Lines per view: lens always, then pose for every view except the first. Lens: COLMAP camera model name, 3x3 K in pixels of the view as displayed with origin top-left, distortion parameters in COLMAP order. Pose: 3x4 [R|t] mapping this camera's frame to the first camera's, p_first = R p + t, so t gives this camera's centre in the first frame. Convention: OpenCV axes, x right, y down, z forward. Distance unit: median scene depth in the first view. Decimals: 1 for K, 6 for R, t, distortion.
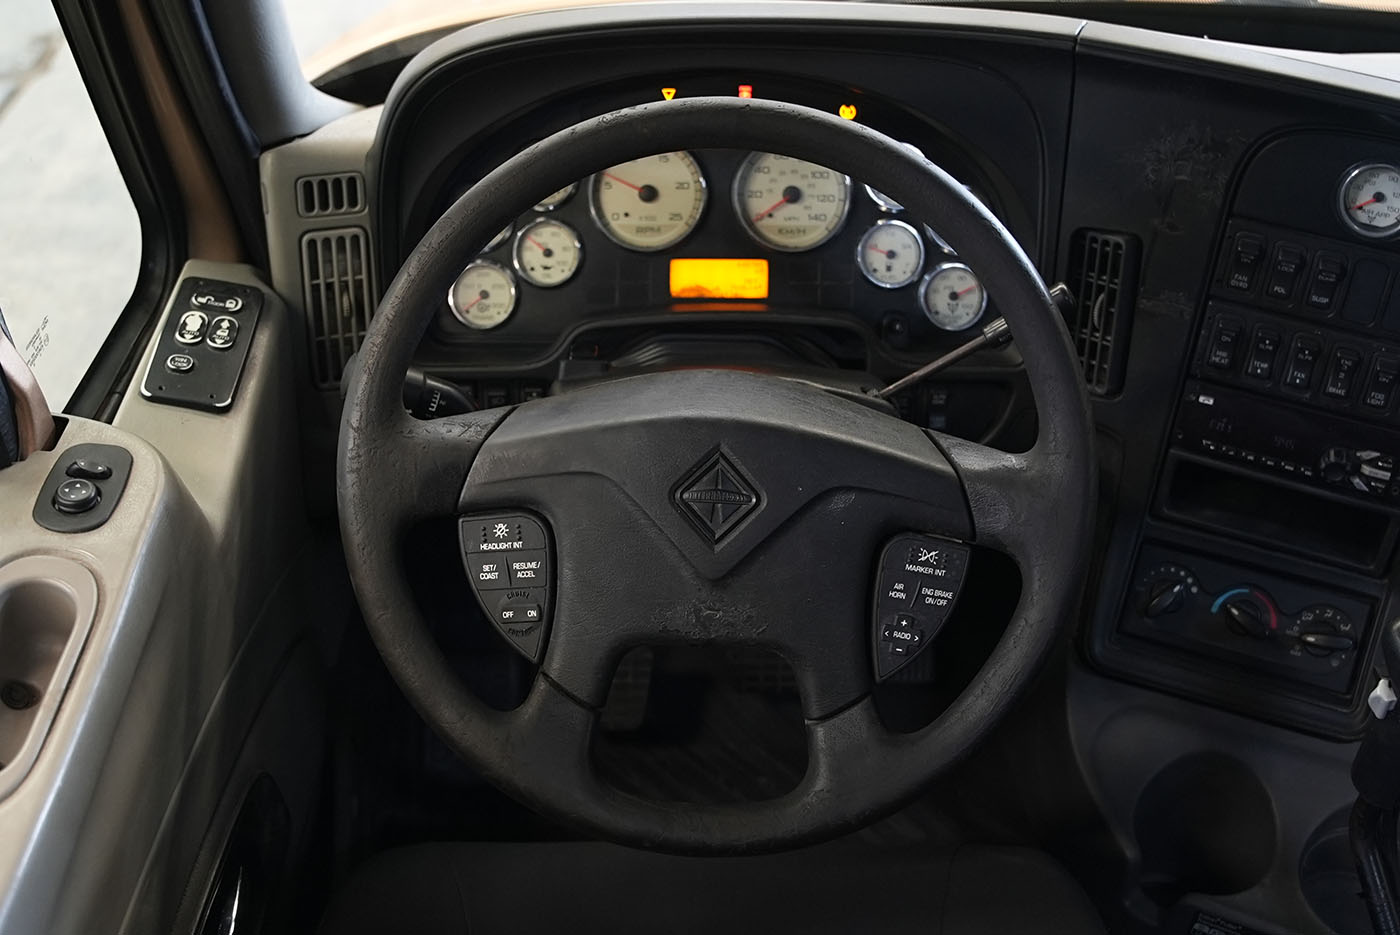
lens RADIAL K [[1522.4, 0, 700.0], [0, 1522.4, 467.5], [0, 0, 1]] dist [-0.181654, 0.157296]
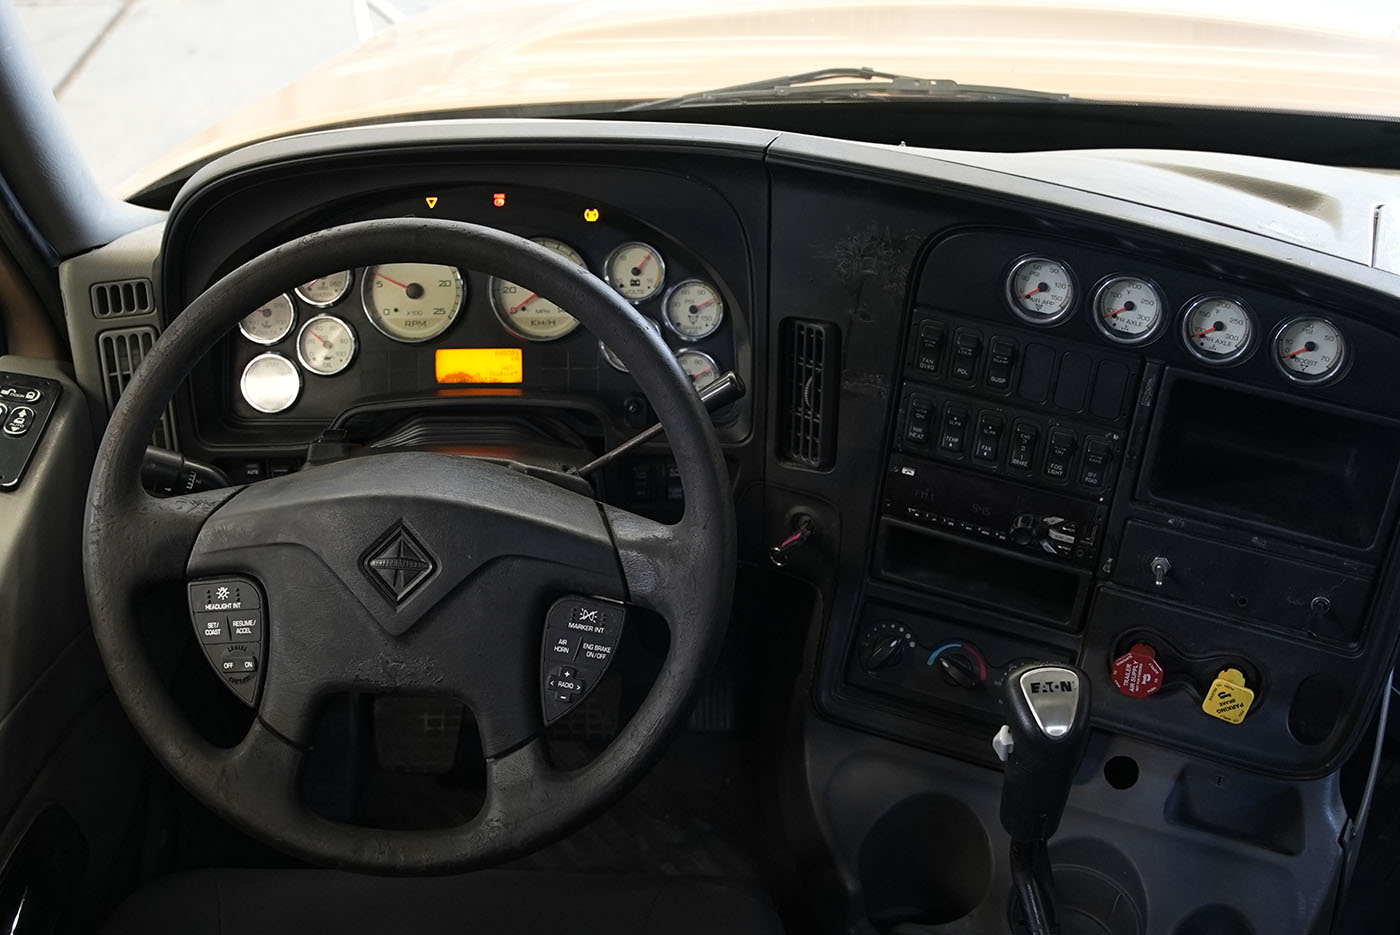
lens RADIAL K [[1522.4, 0, 700.0], [0, 1522.4, 467.5], [0, 0, 1]] dist [-0.181654, 0.157296]
pose [[0.999883, -0.007072, -0.013532, 0.216271], [0.006576, 0.999319, -0.036307, -0.009283], [0.013779, 0.036213, 0.999249, -0.125157]]
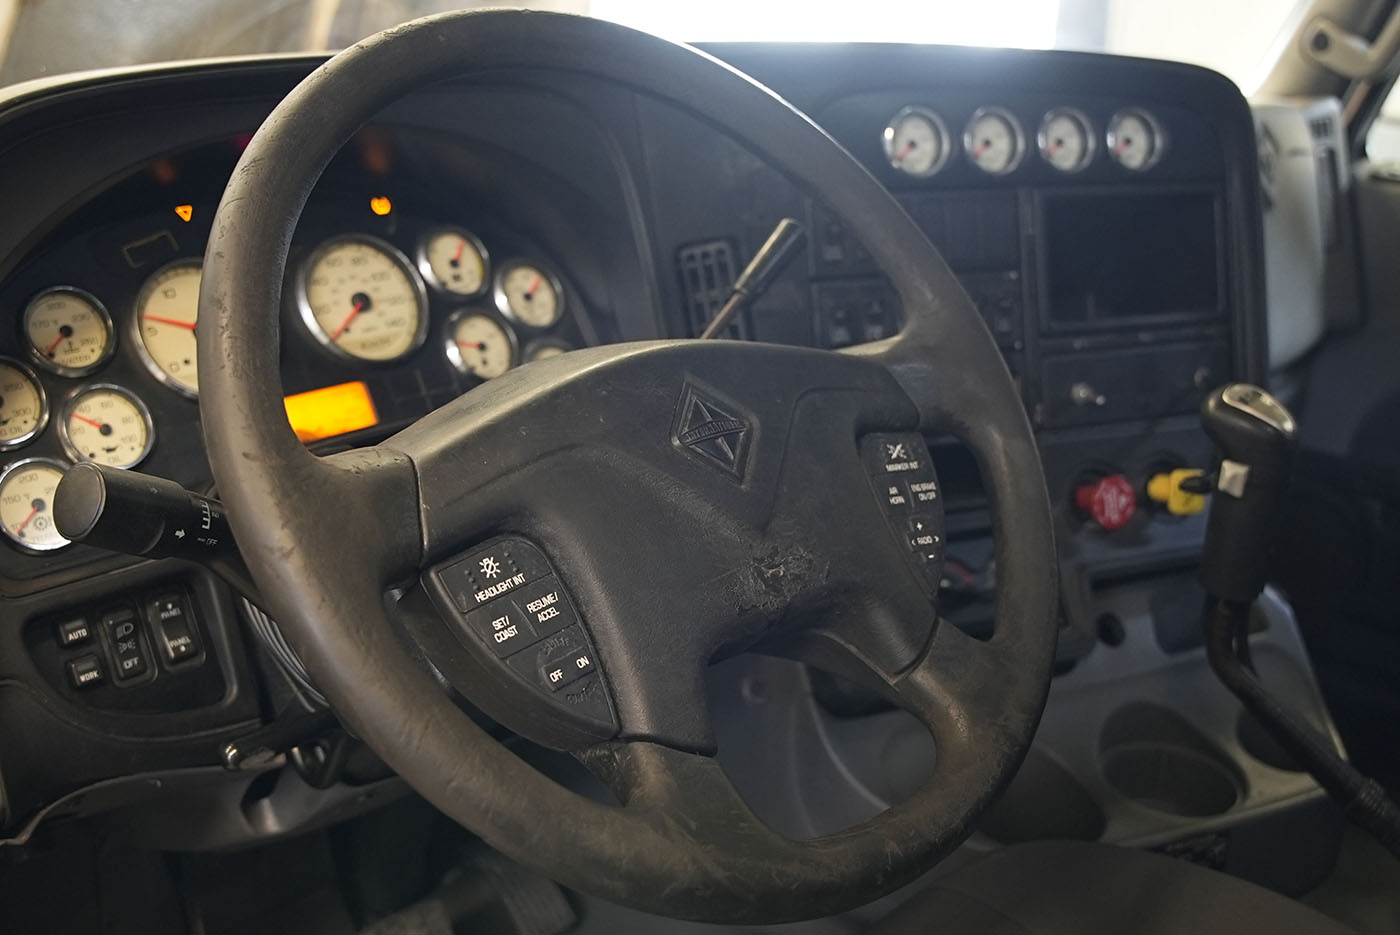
lens RADIAL K [[1519.4, 0, 719.9], [0, 1519.4, 397.3], [0, 0, 1]] dist [-0.127018, 0.006239]
pose [[0.691556, -0.203847, 0.692963, -0.435380], [0.454898, 0.868116, -0.198602, 0.132812], [-0.561087, 0.452572, 0.693080, 0.386948]]
